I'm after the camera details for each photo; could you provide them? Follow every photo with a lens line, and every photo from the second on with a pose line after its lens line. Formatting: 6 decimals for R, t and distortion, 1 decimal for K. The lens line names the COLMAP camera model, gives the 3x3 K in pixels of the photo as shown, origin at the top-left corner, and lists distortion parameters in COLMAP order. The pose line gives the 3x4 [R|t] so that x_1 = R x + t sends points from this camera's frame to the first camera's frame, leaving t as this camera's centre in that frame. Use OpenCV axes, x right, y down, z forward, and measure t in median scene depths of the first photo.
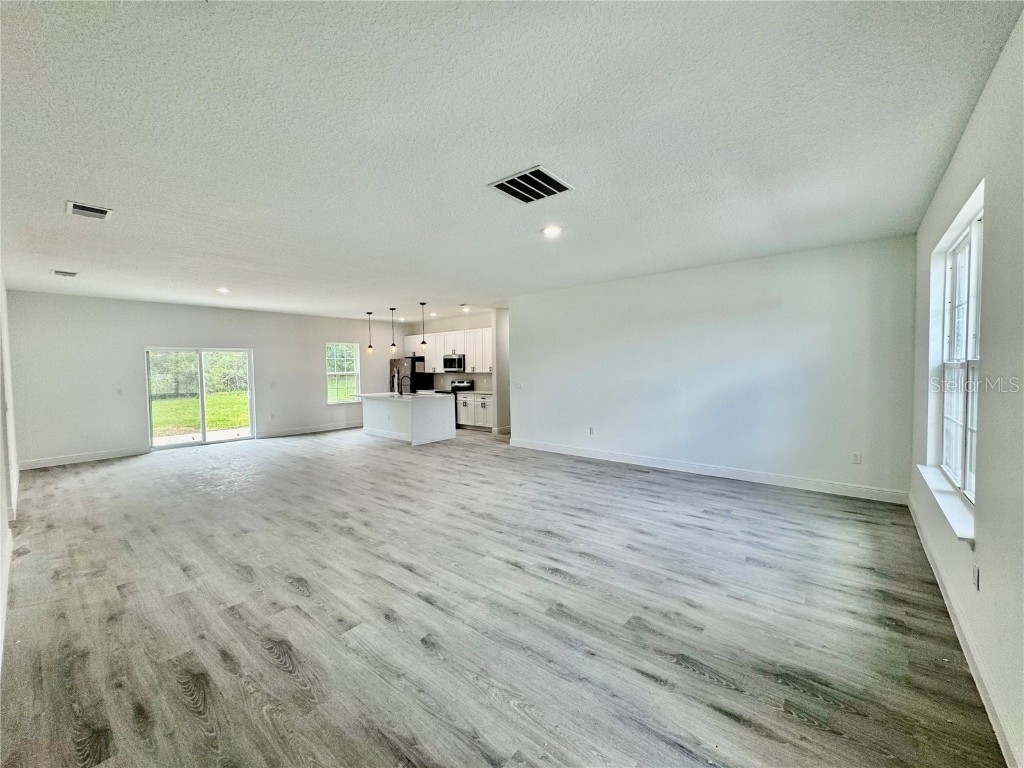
lens RADIAL K [[405.4, 0, 517.6], [0, 405.4, 384.9], [0, 0, 1]] dist [-0.001325, 0.000014]
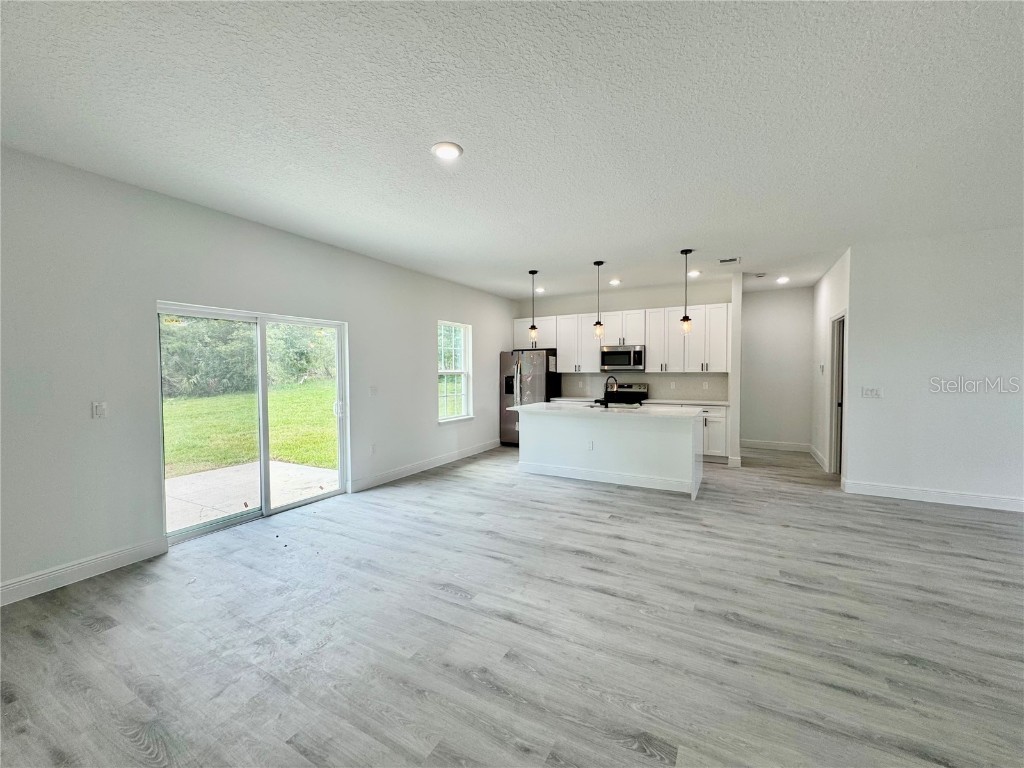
lens RADIAL K [[419.3, 0, 513.3], [0, 419.3, 373.5], [0, 0, 1]] dist [0.001499, 0.000269]
pose [[0.979187, 0.010844, 0.202670, -1.080351], [-0.003187, 0.999270, -0.038069, -0.002675], [-0.202935, 0.036630, 0.978507, 0.824888]]
